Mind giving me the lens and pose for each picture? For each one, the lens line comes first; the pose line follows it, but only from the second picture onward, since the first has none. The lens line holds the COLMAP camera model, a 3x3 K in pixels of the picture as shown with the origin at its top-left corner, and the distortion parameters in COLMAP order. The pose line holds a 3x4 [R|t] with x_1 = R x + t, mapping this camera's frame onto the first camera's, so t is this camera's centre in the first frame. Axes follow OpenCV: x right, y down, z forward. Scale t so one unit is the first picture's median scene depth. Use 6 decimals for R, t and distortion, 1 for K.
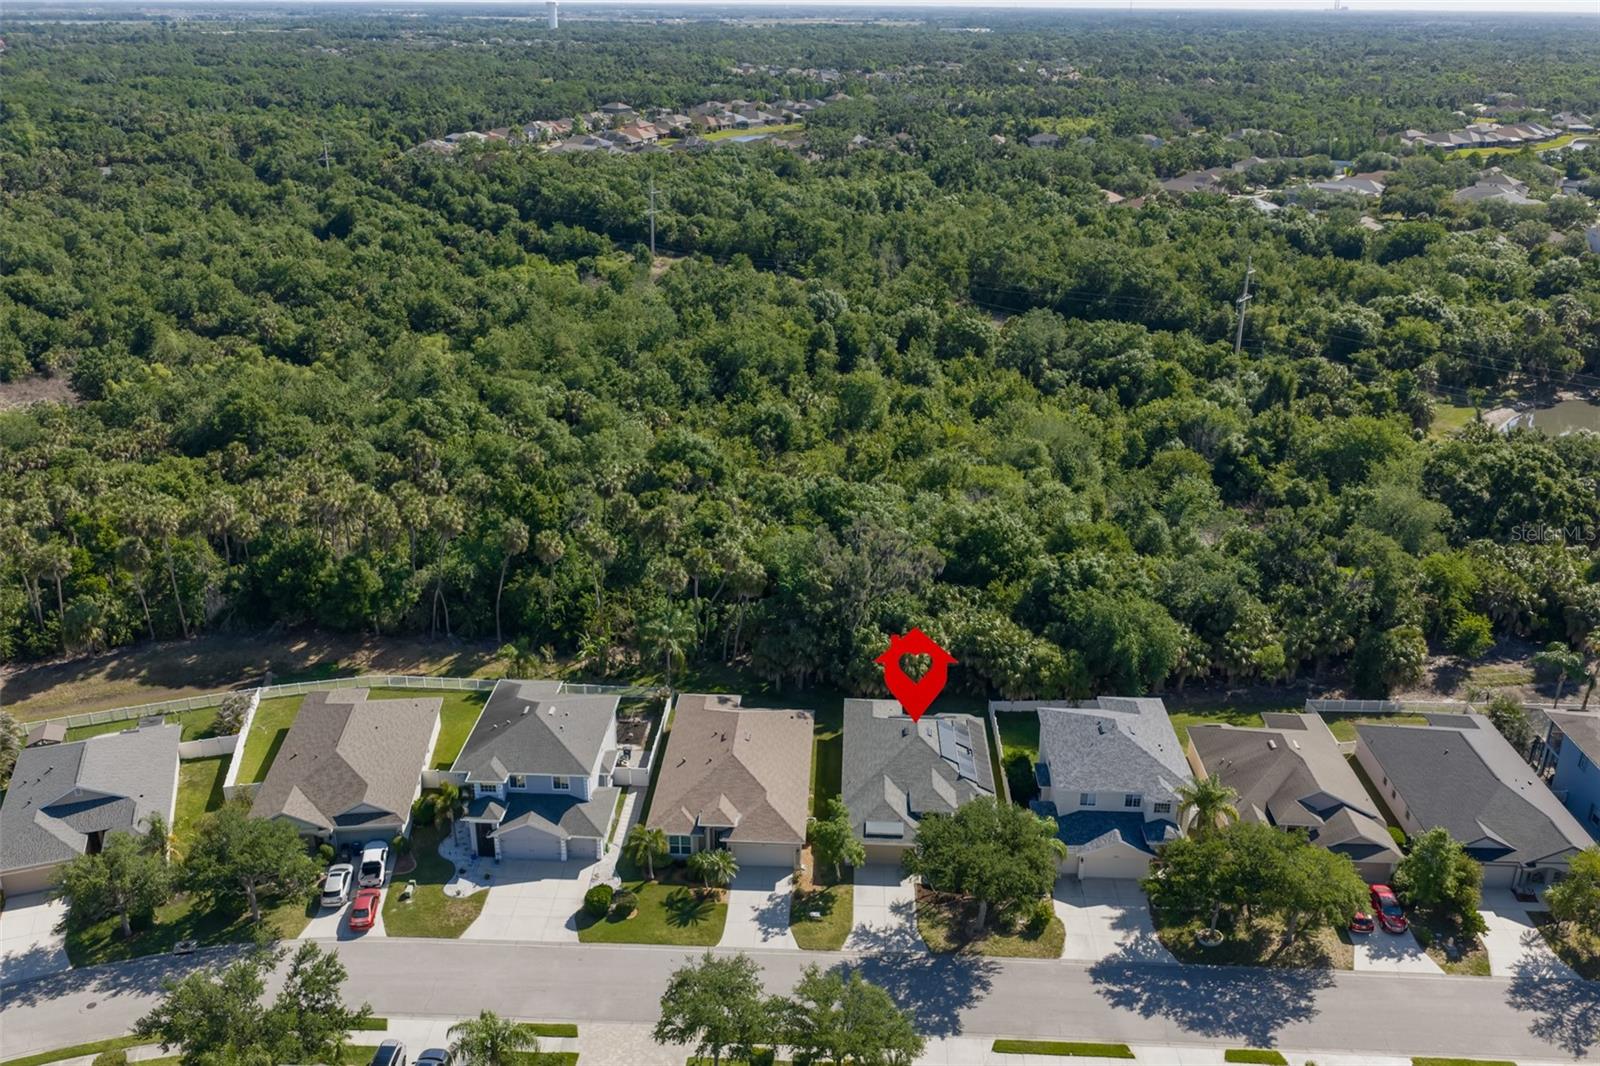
lens RADIAL K [[1319.2, 0, 802.7], [0, 1319.2, 535.8], [0, 0, 1]] dist [0.008705, -0.015755]
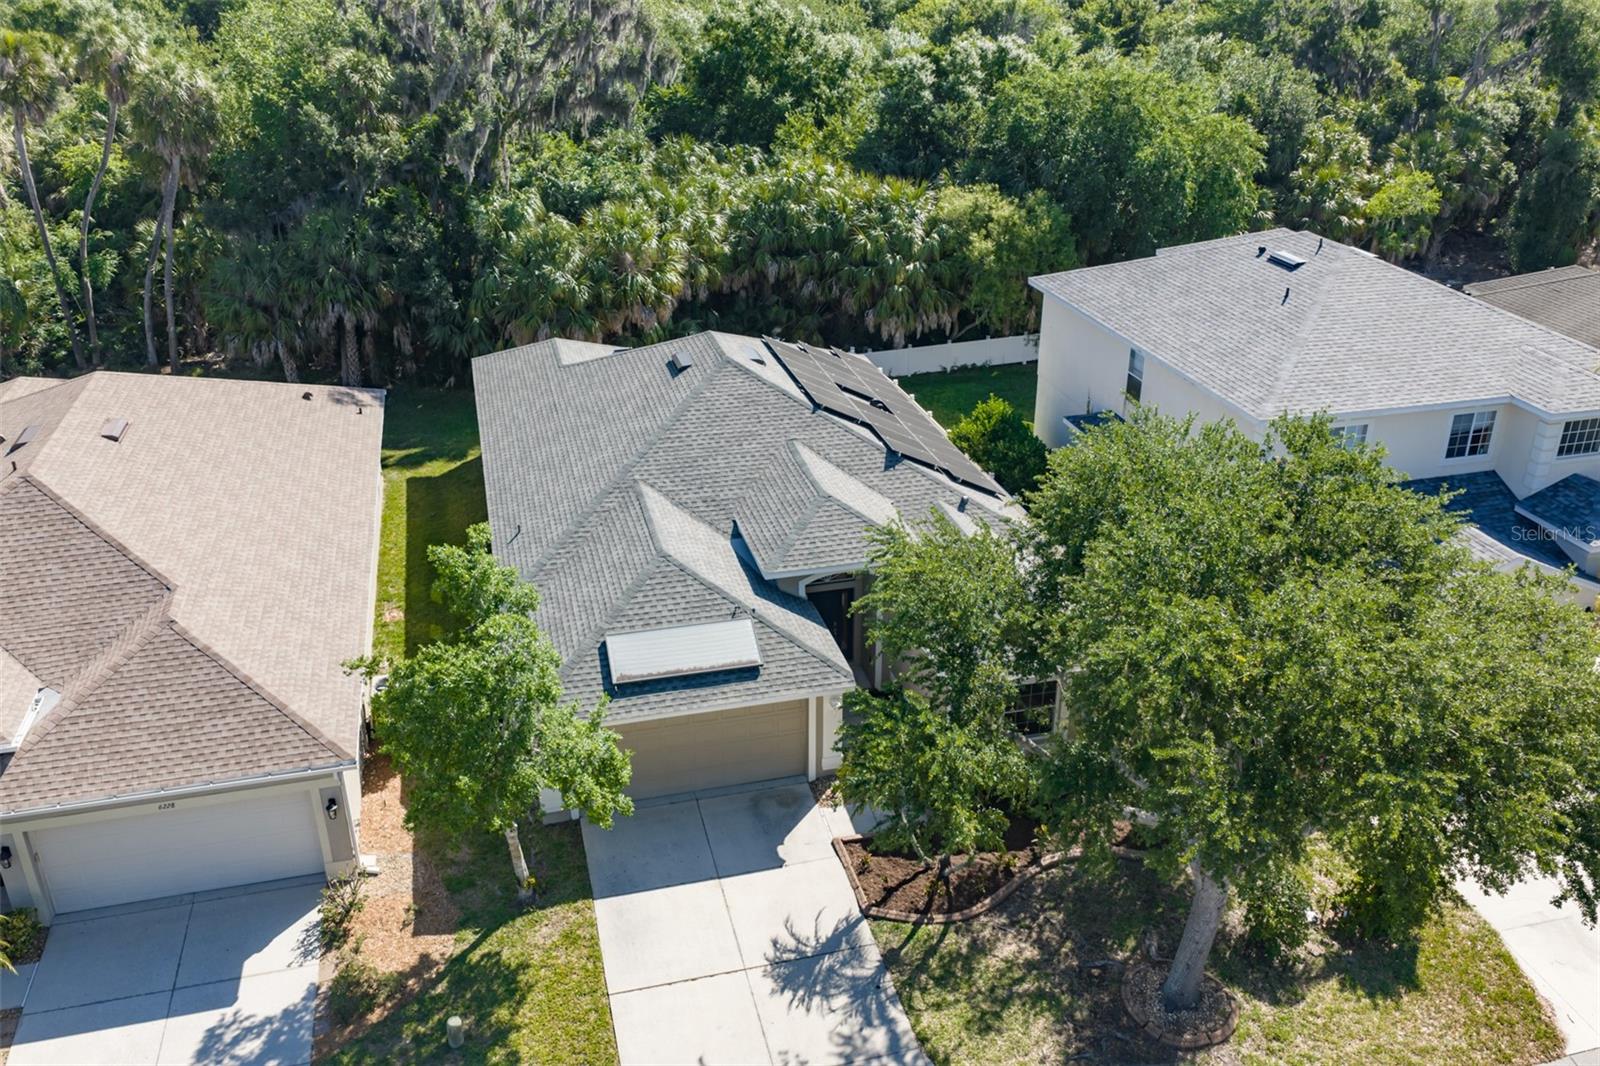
lens RADIAL K [[1319.2, 0, 802.7], [0, 1319.2, 535.8], [0, 0, 1]] dist [0.008705, -0.015755]
pose [[0.956107, -0.134456, 0.260349, 0.016097], [0.118138, 0.989975, 0.077415, 0.137974], [-0.268148, -0.043260, 0.962406, 0.567381]]
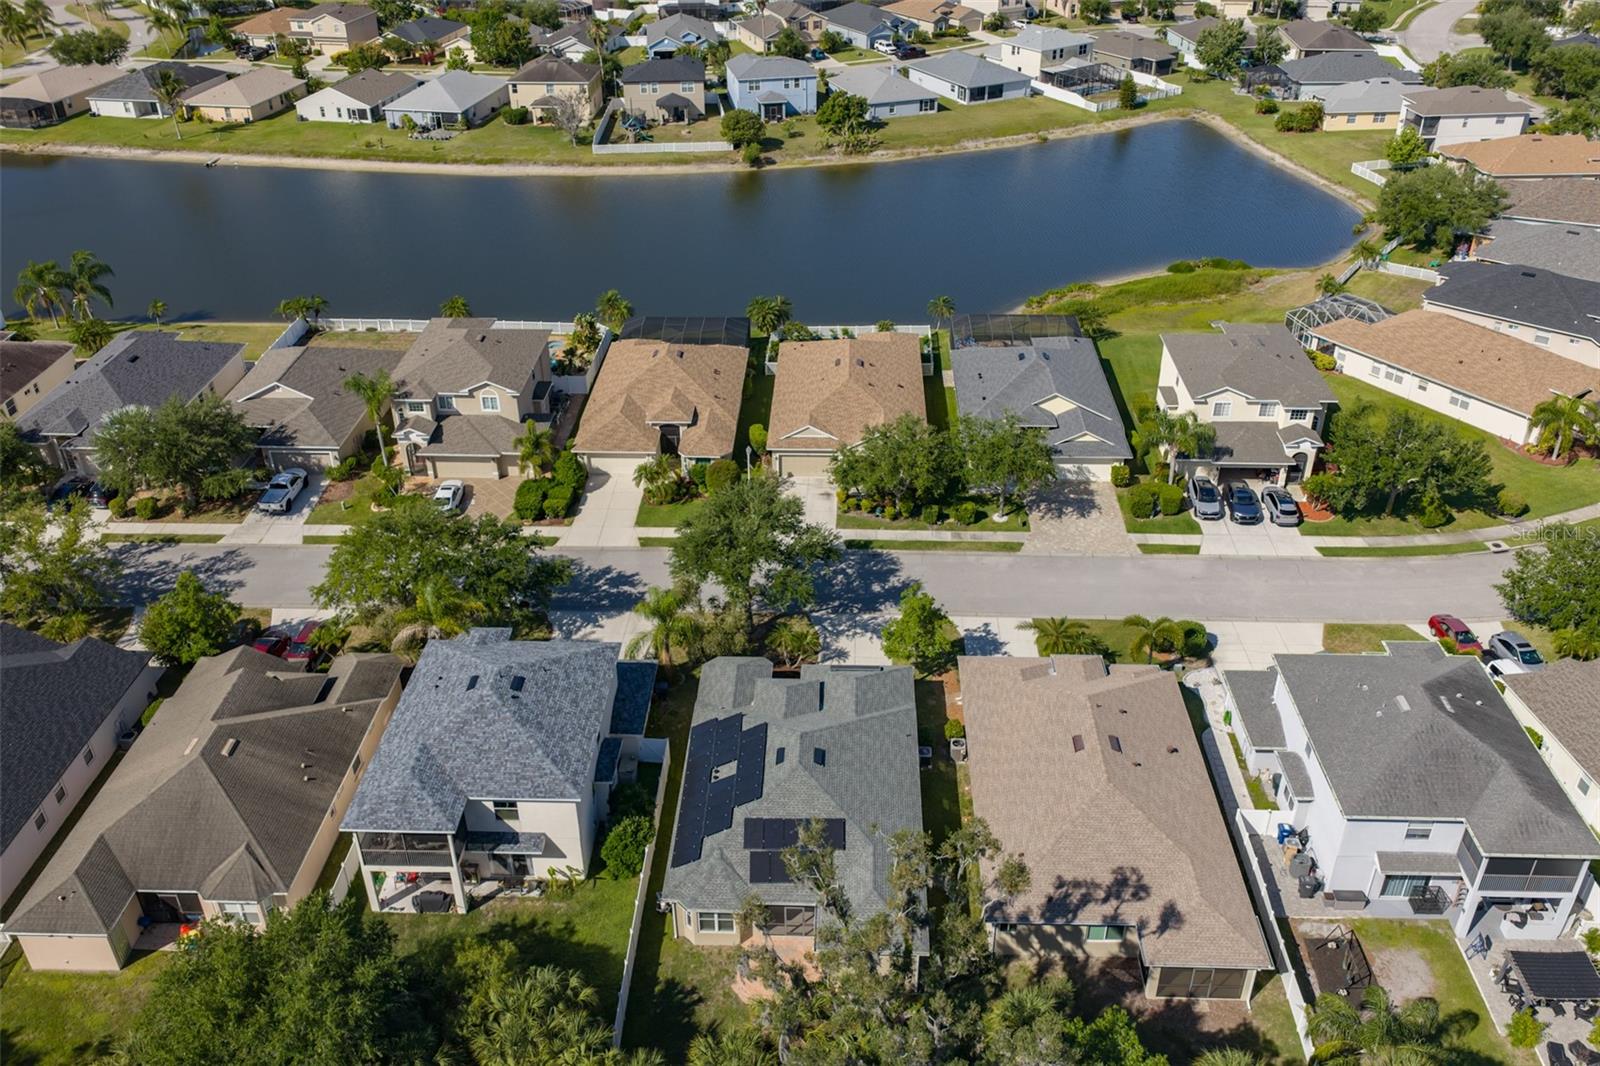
lens RADIAL K [[1319.2, 0, 802.7], [0, 1319.2, 535.8], [0, 0, 1]] dist [0.008705, -0.015755]
pose [[-0.999967, 0.006810, -0.004478, 0.071824], [0.000467, 0.596342, 0.802730, -0.323345], [0.008137, 0.802701, -0.596326, 1.047555]]
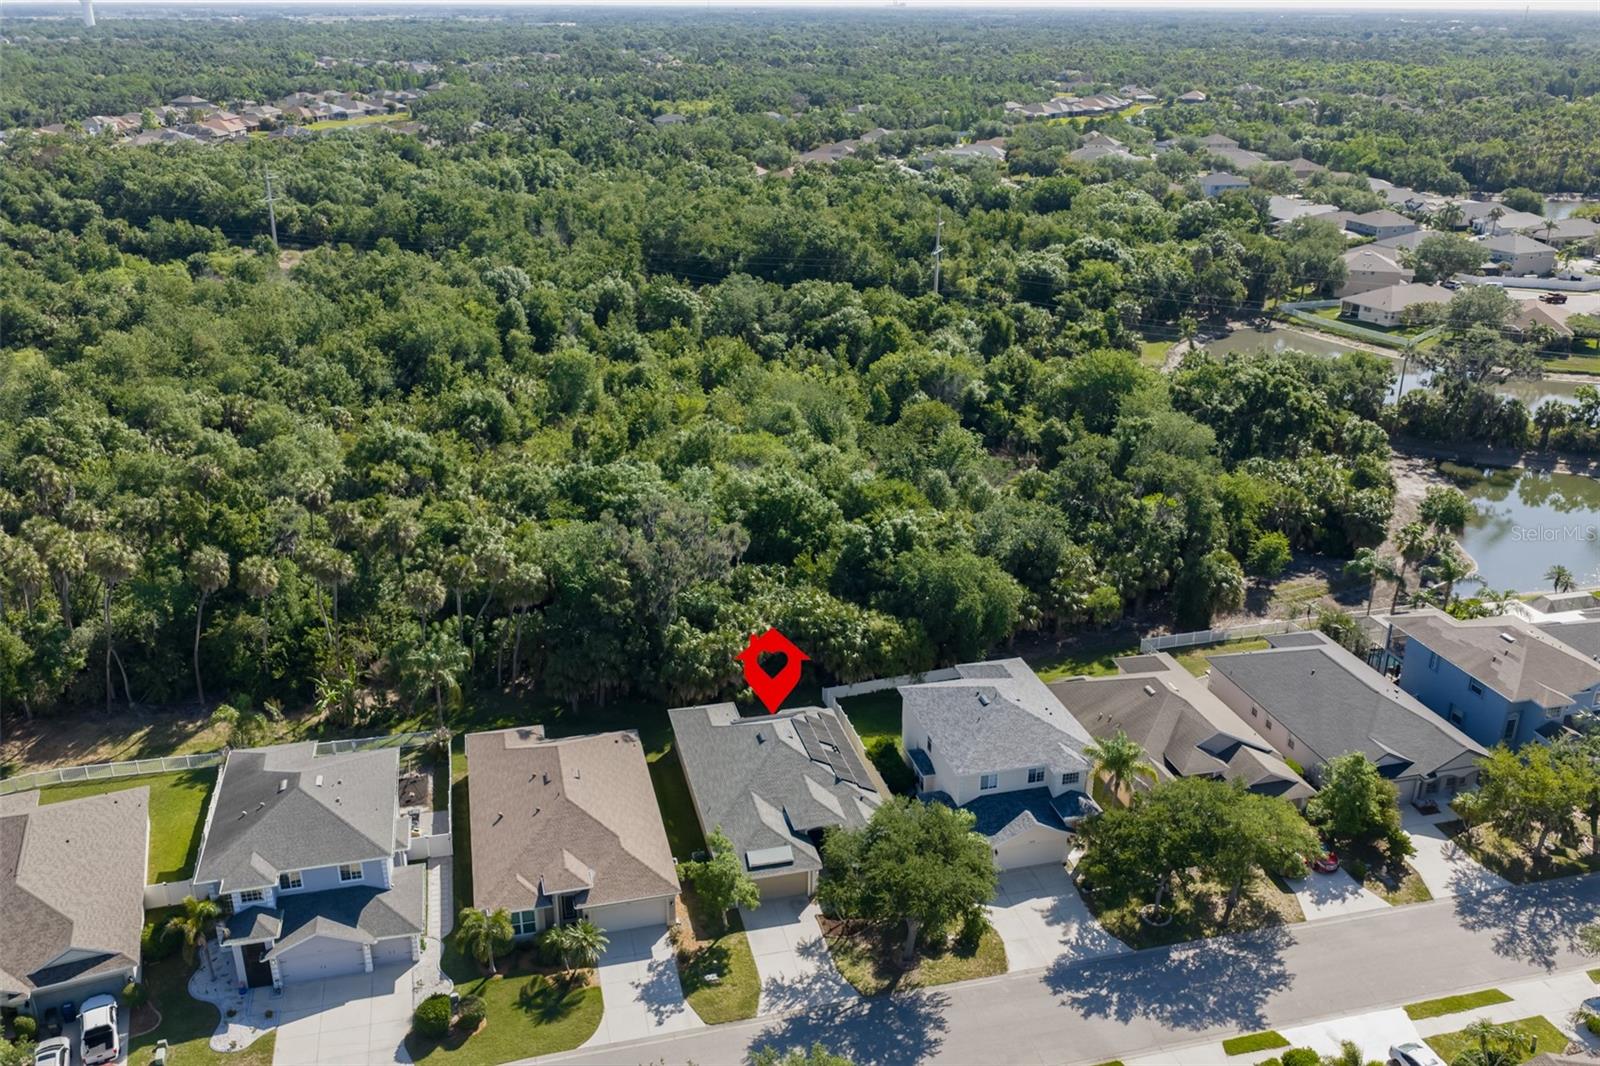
lens RADIAL K [[1319.2, 0, 802.7], [0, 1319.2, 535.8], [0, 0, 1]] dist [0.008705, -0.015755]
pose [[0.956869, -0.111800, 0.268147, -0.089367], [0.111404, 0.993634, 0.016739, 0.007186], [-0.268311, 0.013855, 0.963233, 0.144207]]
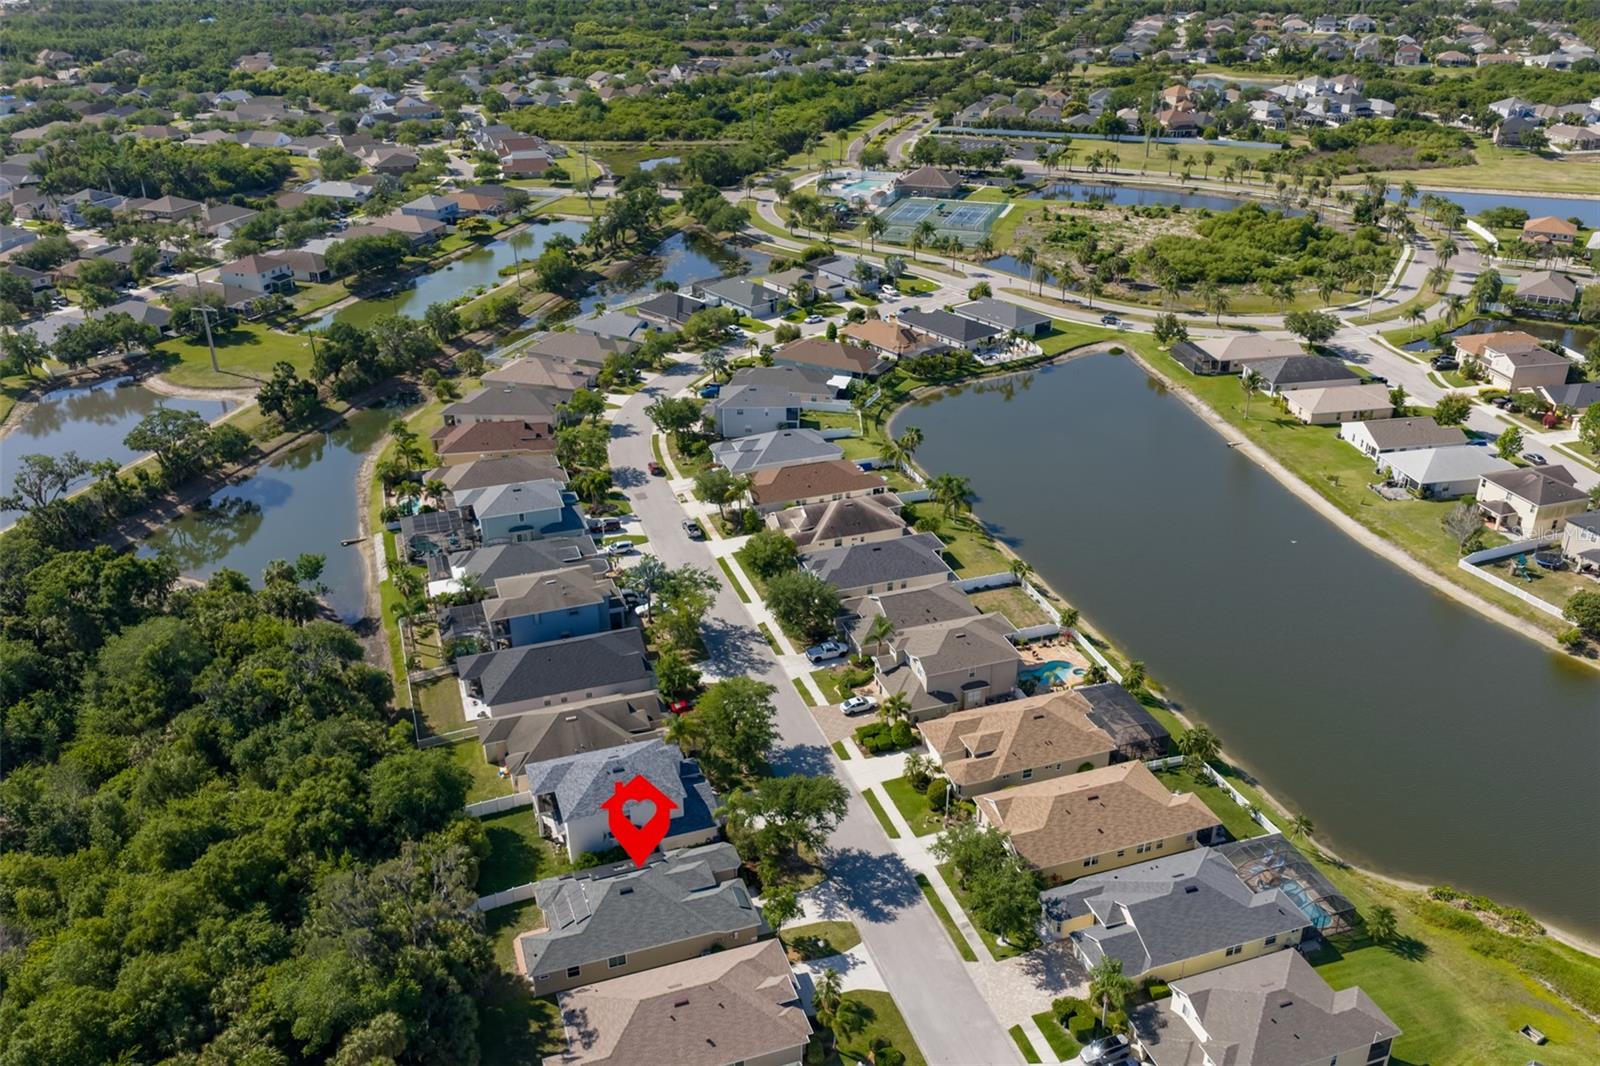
lens RADIAL K [[1319.2, 0, 802.7], [0, 1319.2, 535.8], [0, 0, 1]] dist [0.008705, -0.015755]
pose [[-0.368143, -0.413722, 0.832649, -0.641265], [0.348656, 0.768766, 0.536133, -0.514411], [-0.861922, 0.487681, -0.138769, 0.721154]]
